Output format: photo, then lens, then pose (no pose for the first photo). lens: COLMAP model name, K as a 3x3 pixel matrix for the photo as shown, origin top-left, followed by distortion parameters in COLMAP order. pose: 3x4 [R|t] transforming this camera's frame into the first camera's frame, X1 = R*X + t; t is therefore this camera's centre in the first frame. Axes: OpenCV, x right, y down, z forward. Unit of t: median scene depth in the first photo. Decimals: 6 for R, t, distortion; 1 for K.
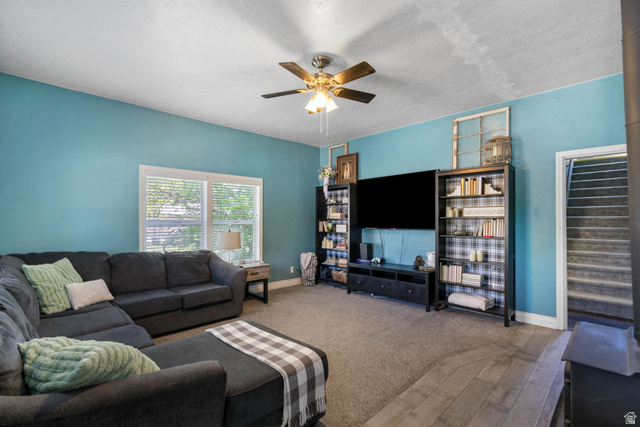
lens RADIAL K [[290.8, 0, 318.2], [0, 290.8, 214.0], [0, 0, 1]] dist [-0.001191, 0.000624]
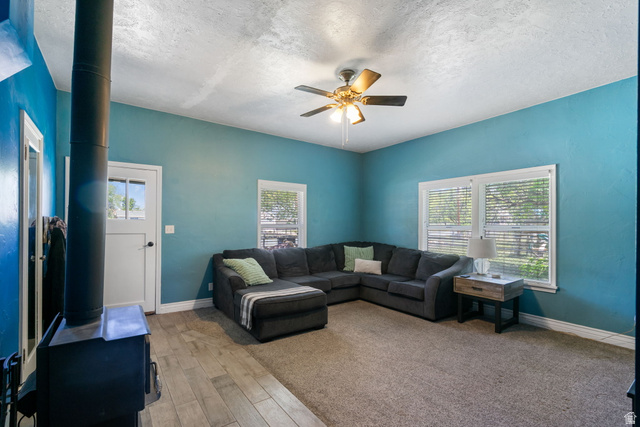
lens RADIAL K [[290.8, 0, 311.8], [0, 290.8, 224.4], [0, 0, 1]] dist [-0.001191, 0.000624]
pose [[-0.160137, -0.004398, -0.987085, 0.951339], [0.014625, 0.999870, -0.006828, 0.024322], [0.986986, -0.015530, -0.160052, 0.918630]]
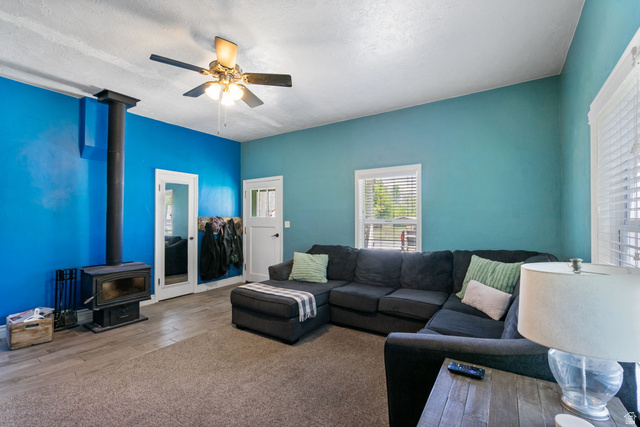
lens RADIAL K [[290.8, 0, 320.5], [0, 290.8, 217.8], [0, 0, 1]] dist [-0.001191, 0.000624]
pose [[-0.977871, -0.002509, -0.209195, -0.077658], [0.003555, 0.999584, -0.028606, 0.039784], [0.209180, -0.028717, -0.977455, 1.728740]]
